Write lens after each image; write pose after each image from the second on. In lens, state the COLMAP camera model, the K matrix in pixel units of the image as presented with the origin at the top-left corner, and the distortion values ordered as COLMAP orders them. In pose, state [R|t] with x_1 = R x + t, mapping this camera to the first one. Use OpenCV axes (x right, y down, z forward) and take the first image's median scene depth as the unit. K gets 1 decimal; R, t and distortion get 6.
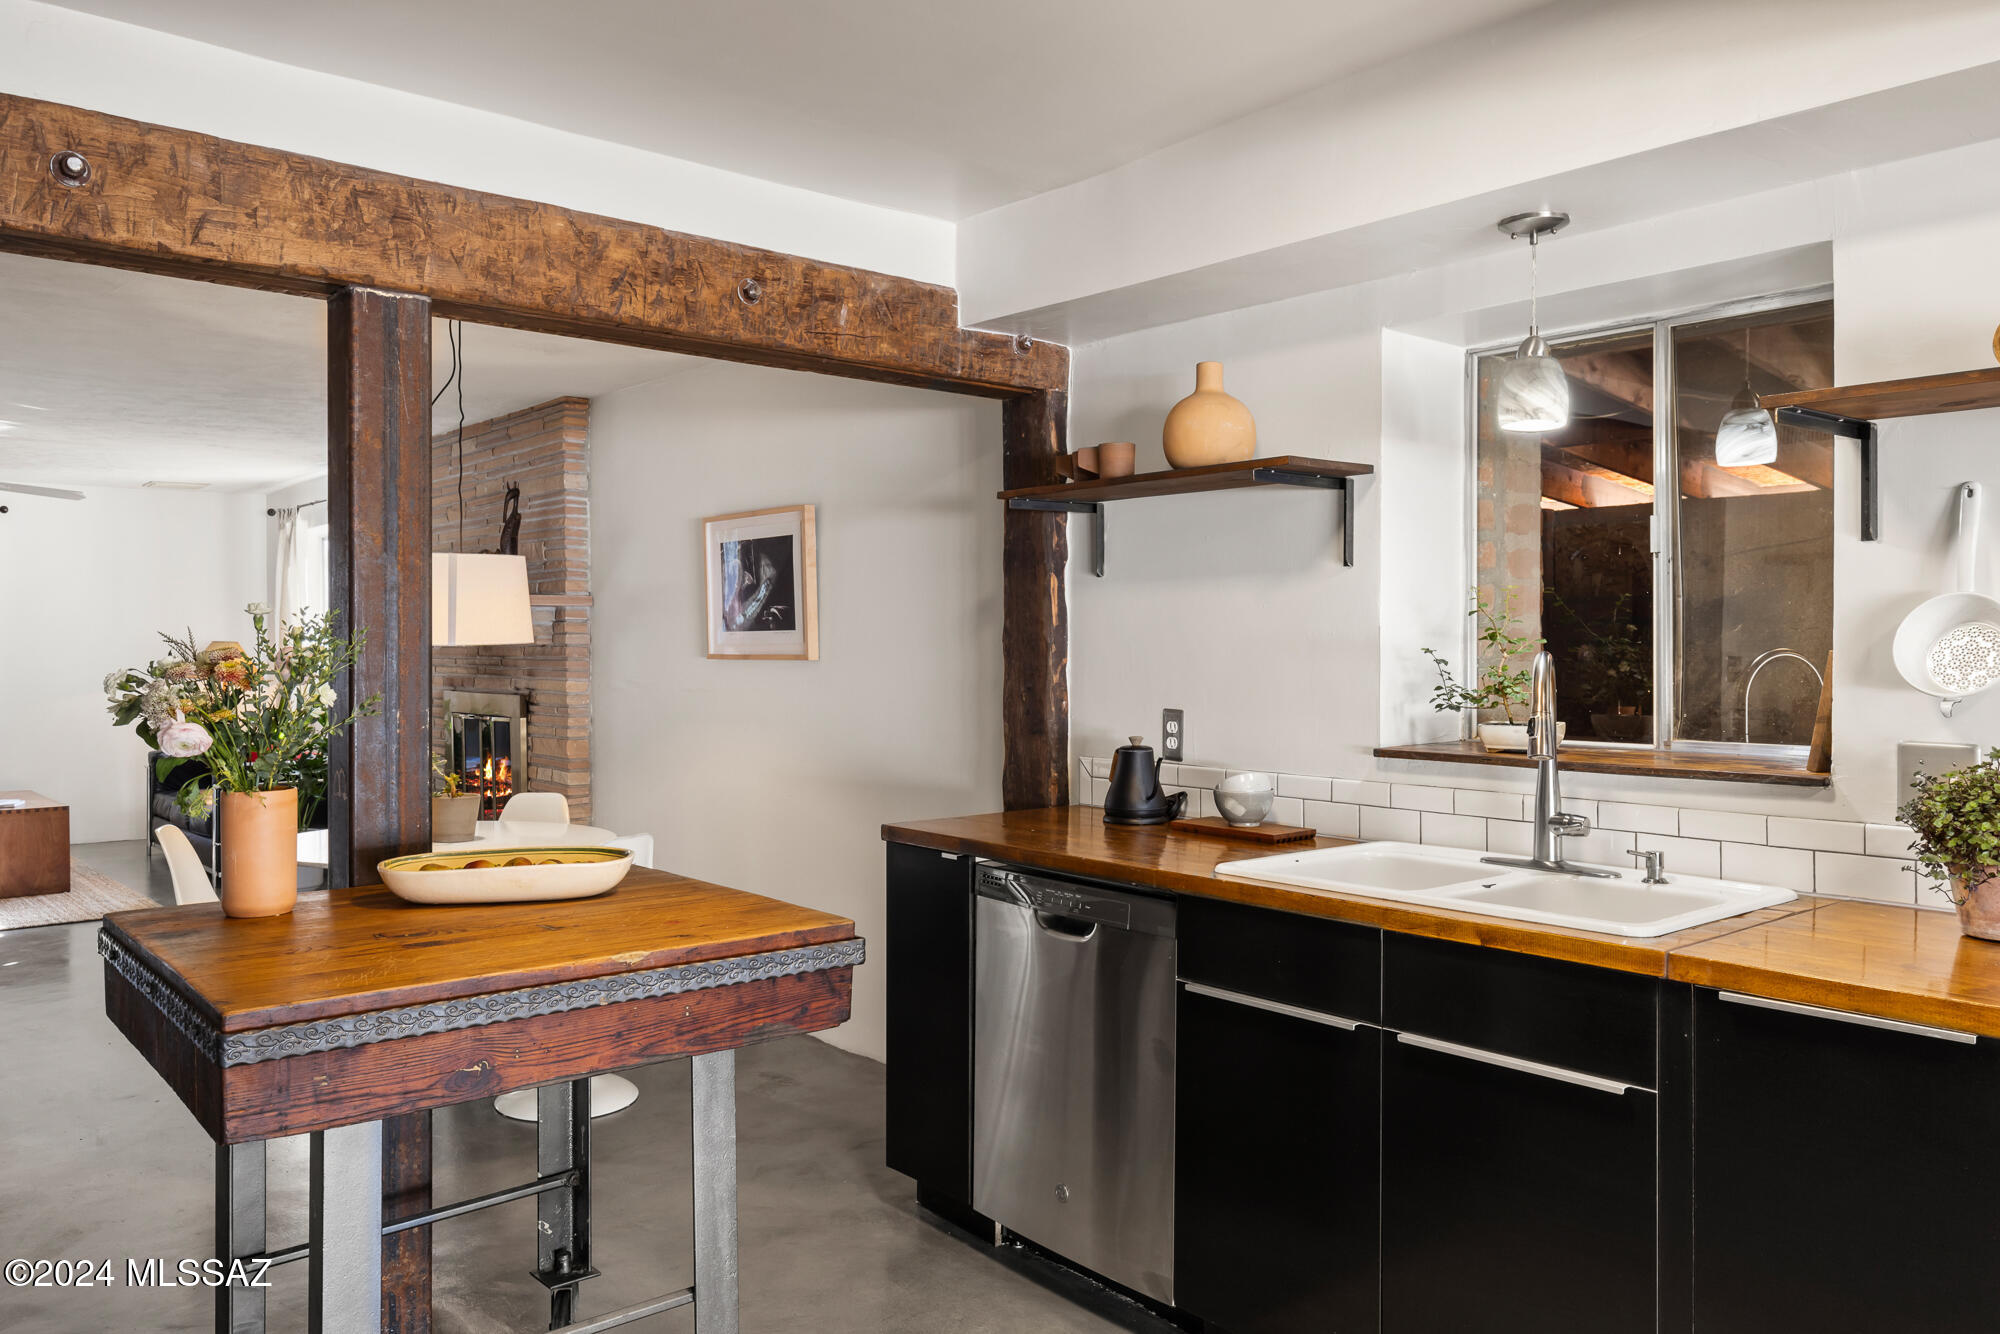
lens RADIAL K [[1485.8, 0, 1009.7], [0, 1485.8, 653.1], [0, 0, 1]] dist [0.006011, -0.007429]
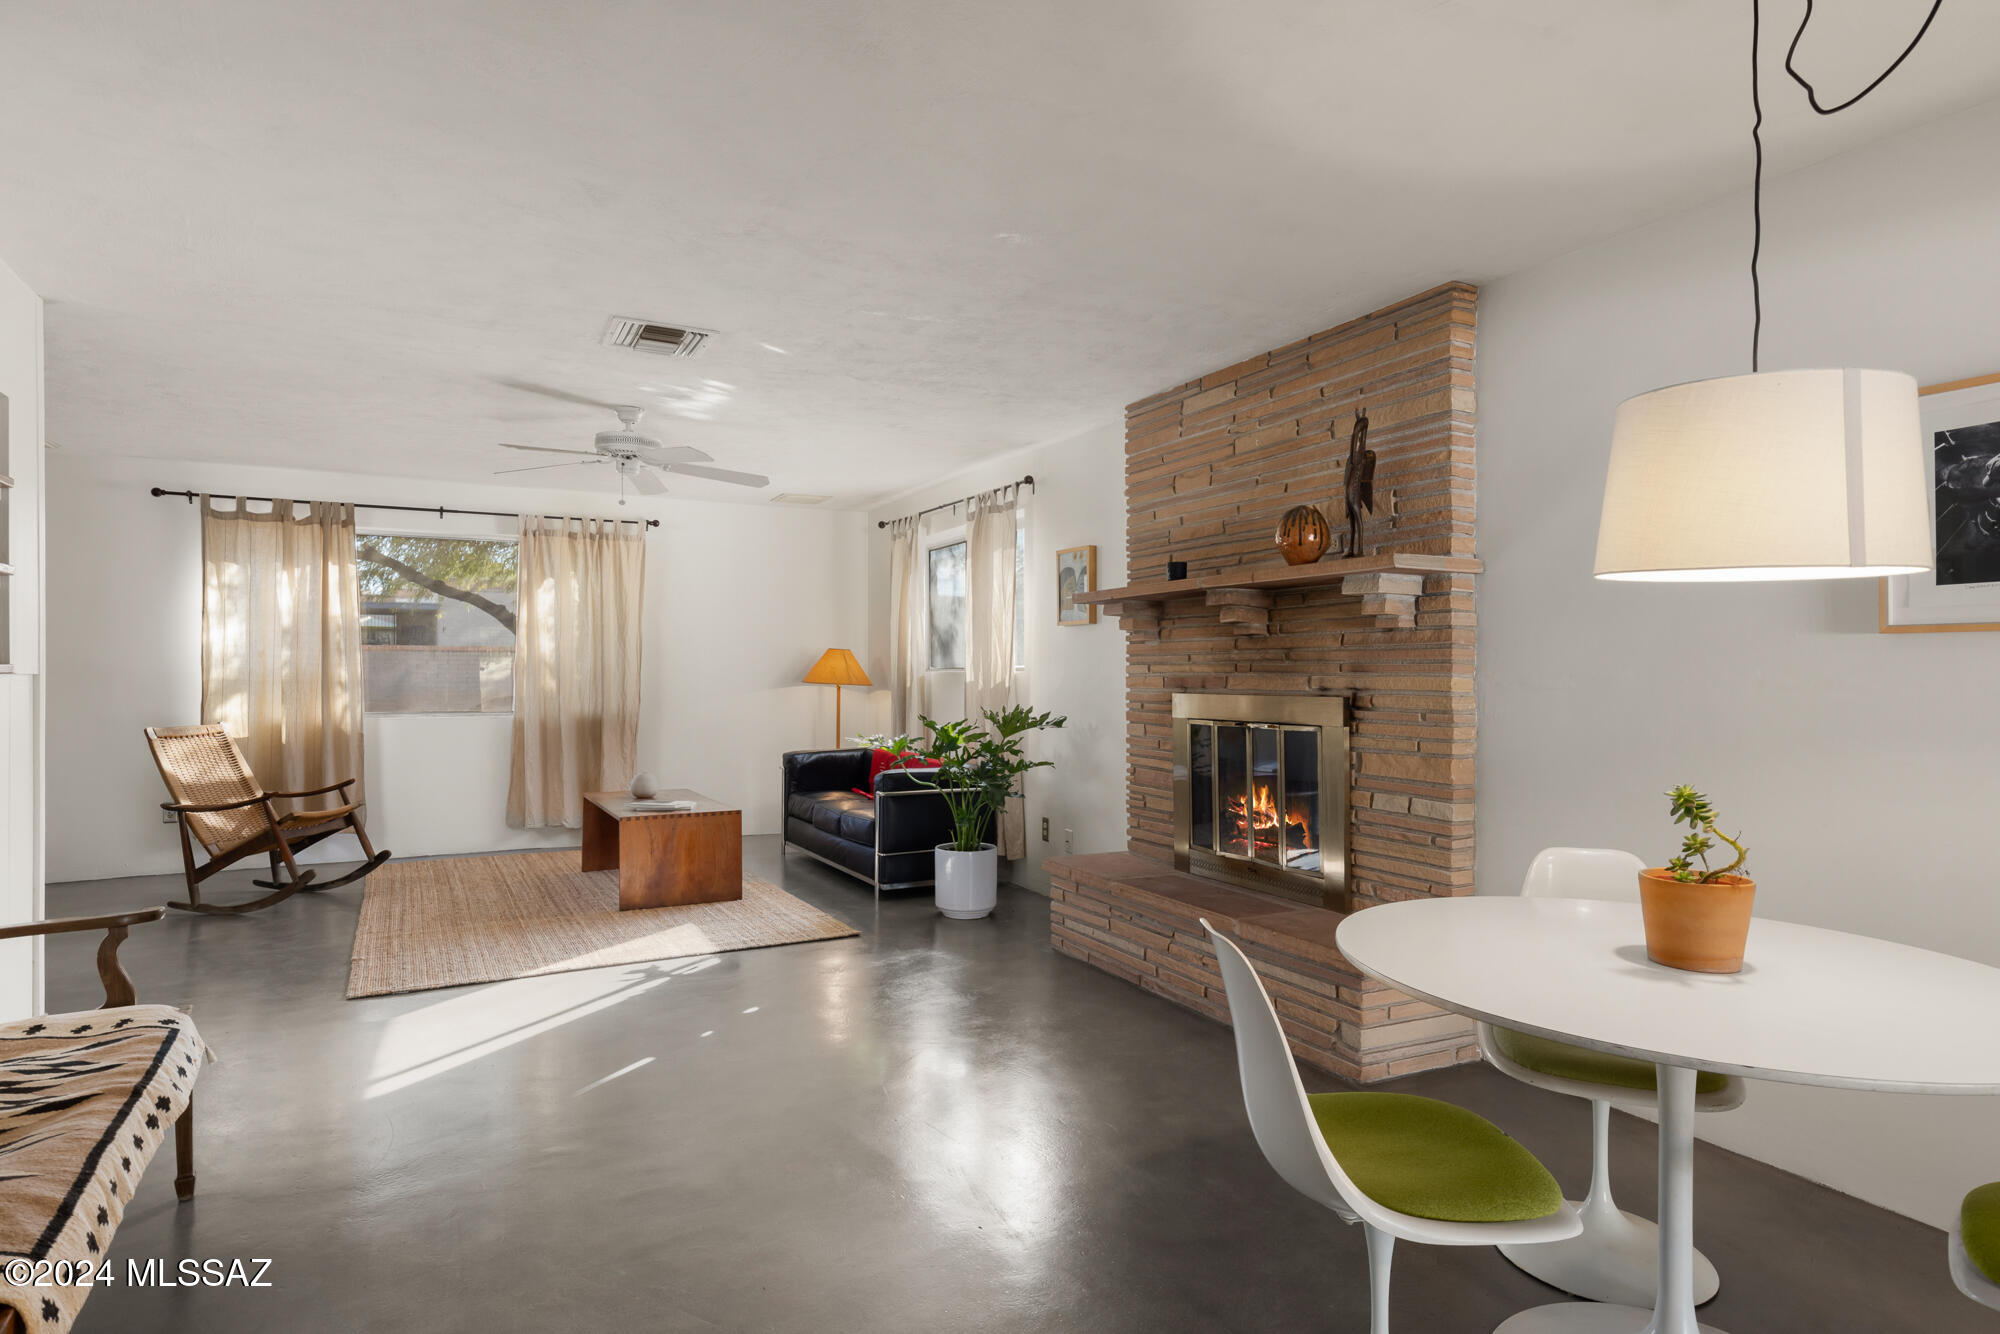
lens RADIAL K [[1119.8, 0, 1010.6], [0, 1119.8, 667.9], [0, 0, 1]] dist [0.007404, 0.000339]
pose [[0.974748, 0.003359, -0.223283, -0.743082], [-0.005508, 0.999944, -0.009002, 0.039719], [0.223240, 0.010005, 0.974712, 0.815841]]
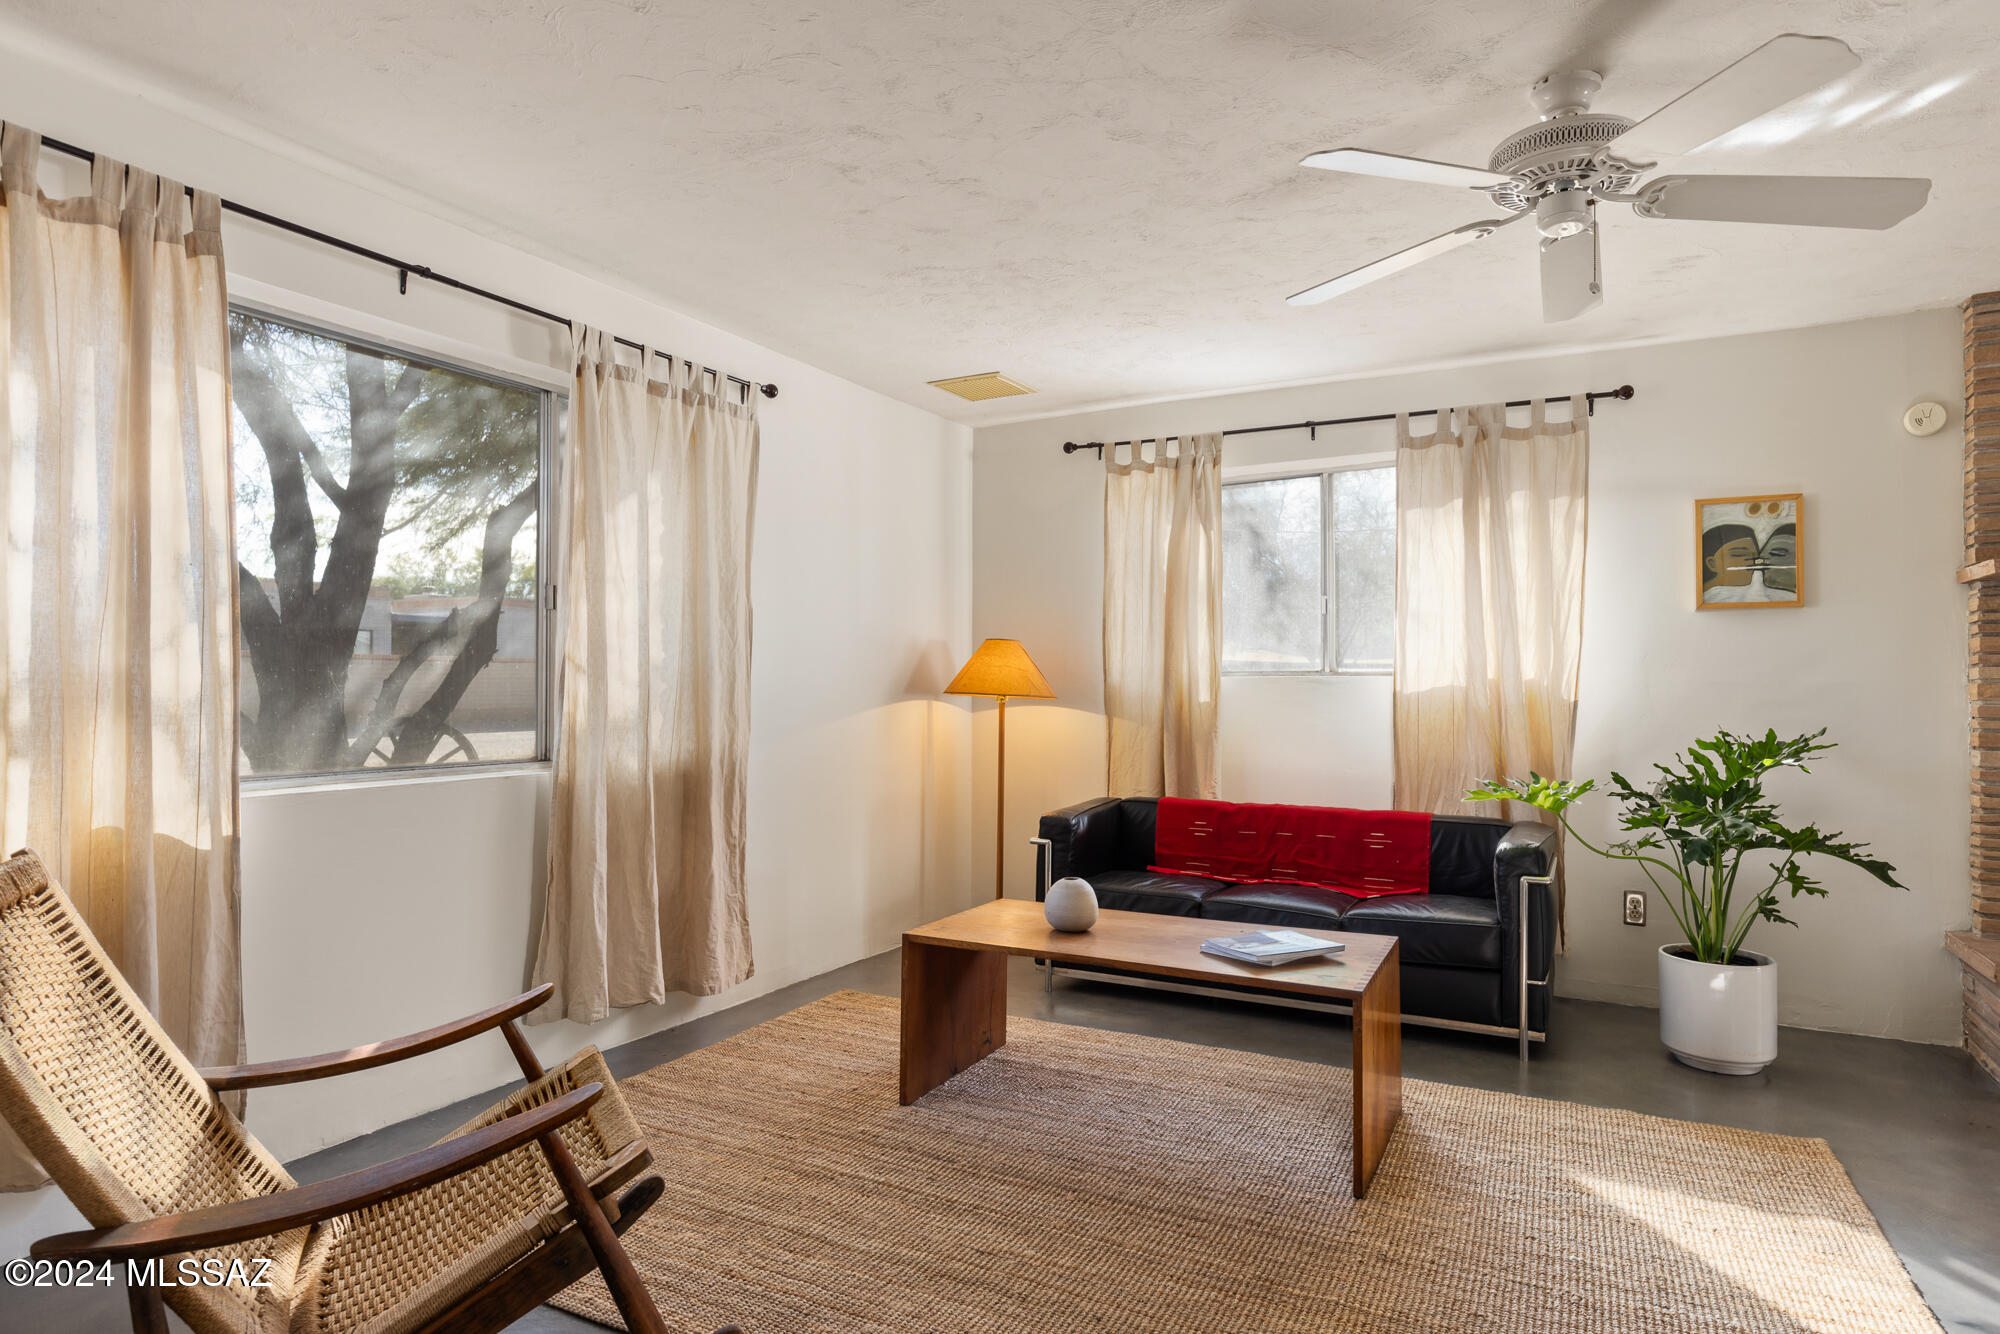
lens RADIAL K [[1119.8, 0, 1007.7], [0, 1119.8, 677.4], [0, 0, 1]] dist [0.007404, 0.000339]
pose [[0.928858, 0.008200, 0.370346, -2.235720], [-0.003431, 0.999903, -0.013533, 0.049443], [-0.370421, 0.011299, 0.928795, 1.720986]]
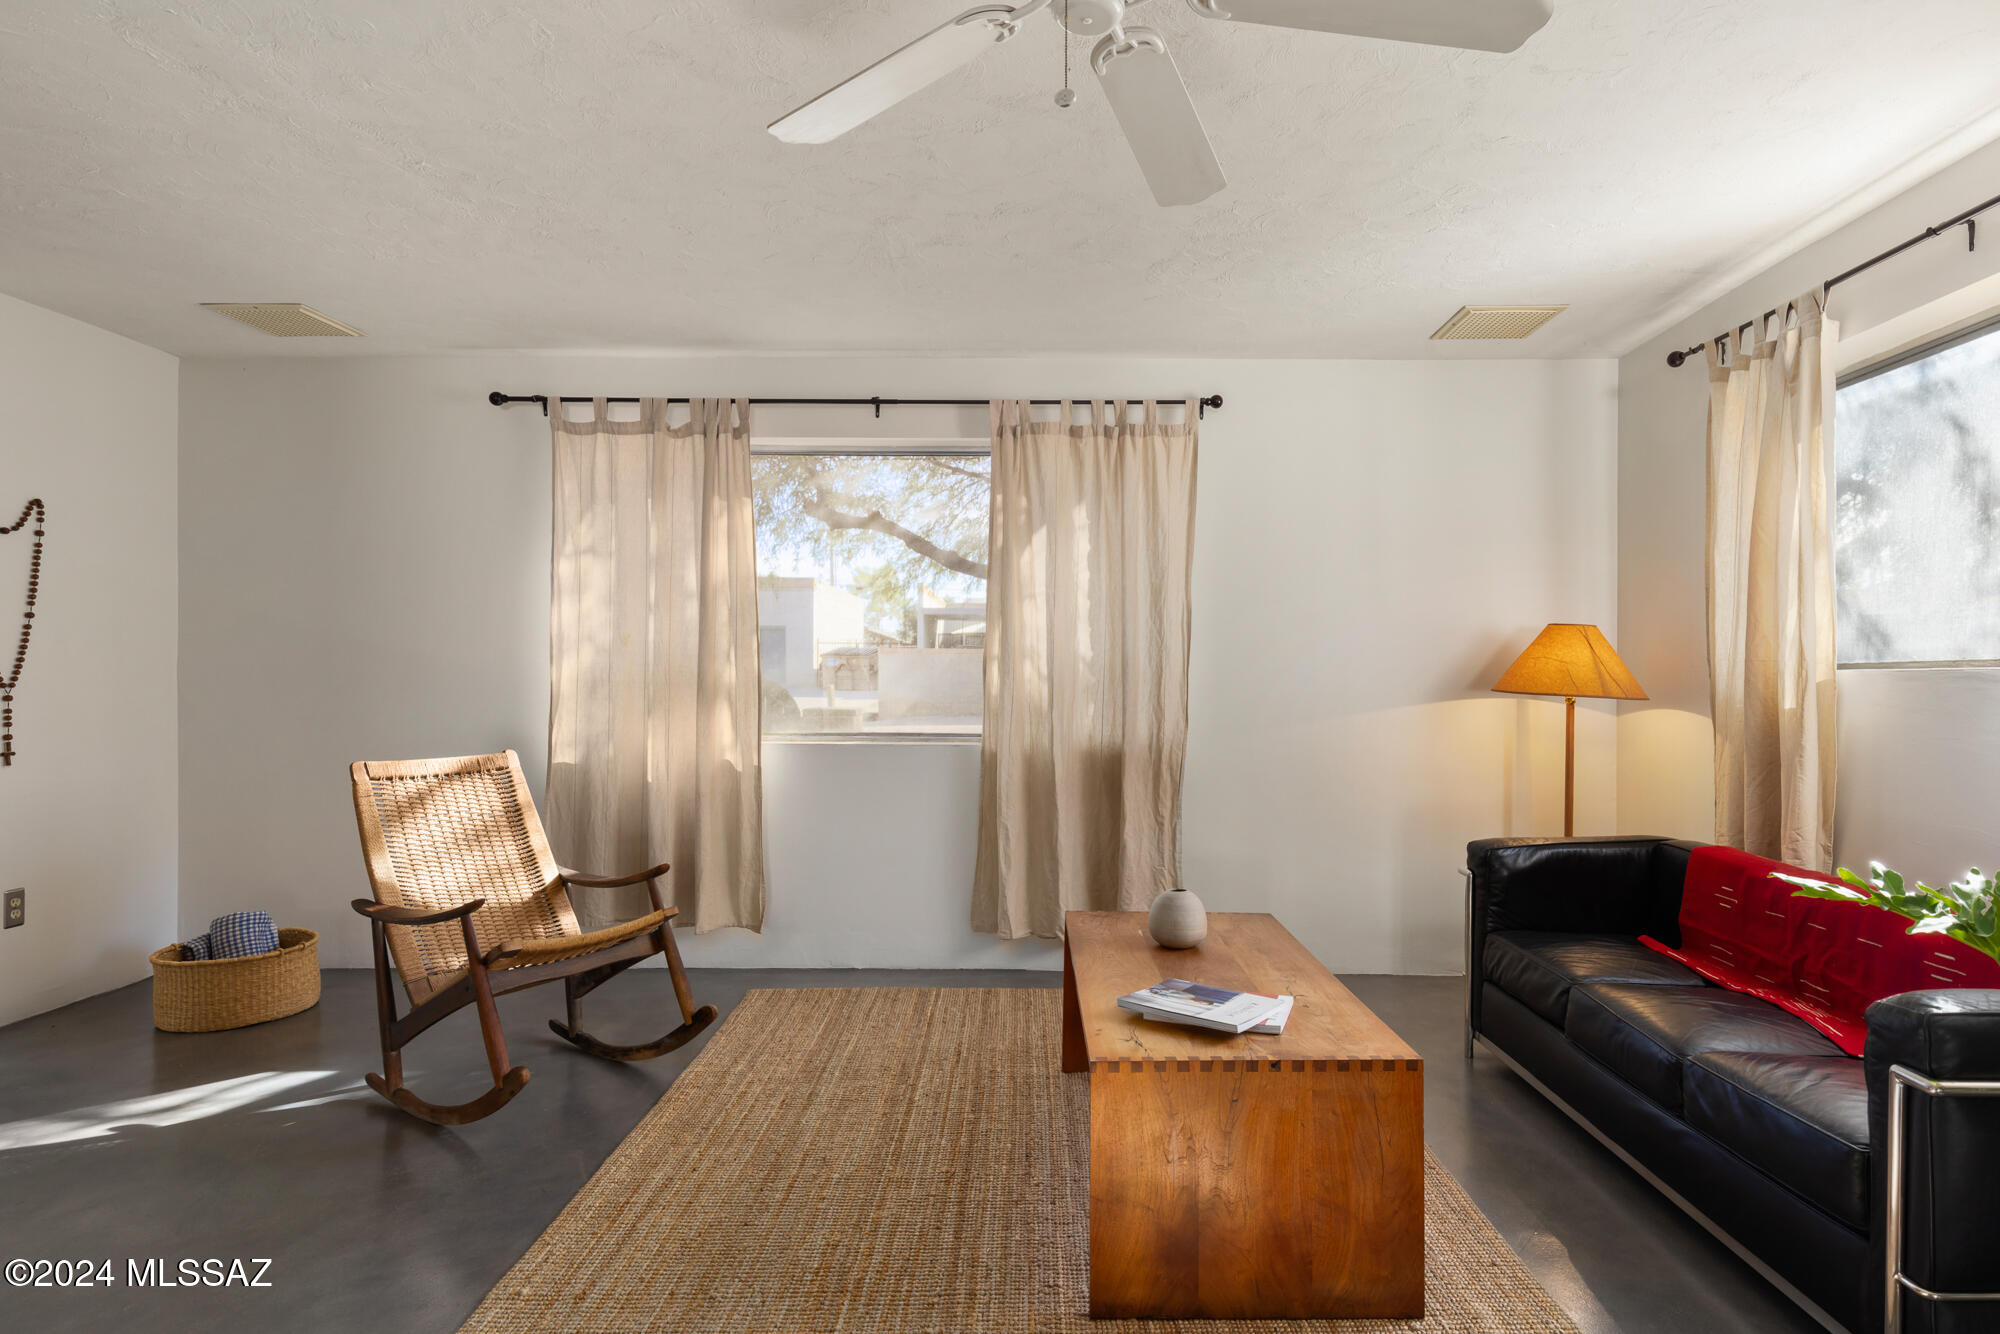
lens RADIAL K [[1085.5, 0, 1054.3], [0, 1085.5, 684.9], [0, 0, 1]] dist [-0.002087, 0.000412]
pose [[0.764516, 0.014089, -0.644451, -1.335142], [-0.011124, 0.999901, 0.008664, 0.039021], [0.644509, 0.000545, 0.764596, 1.877302]]
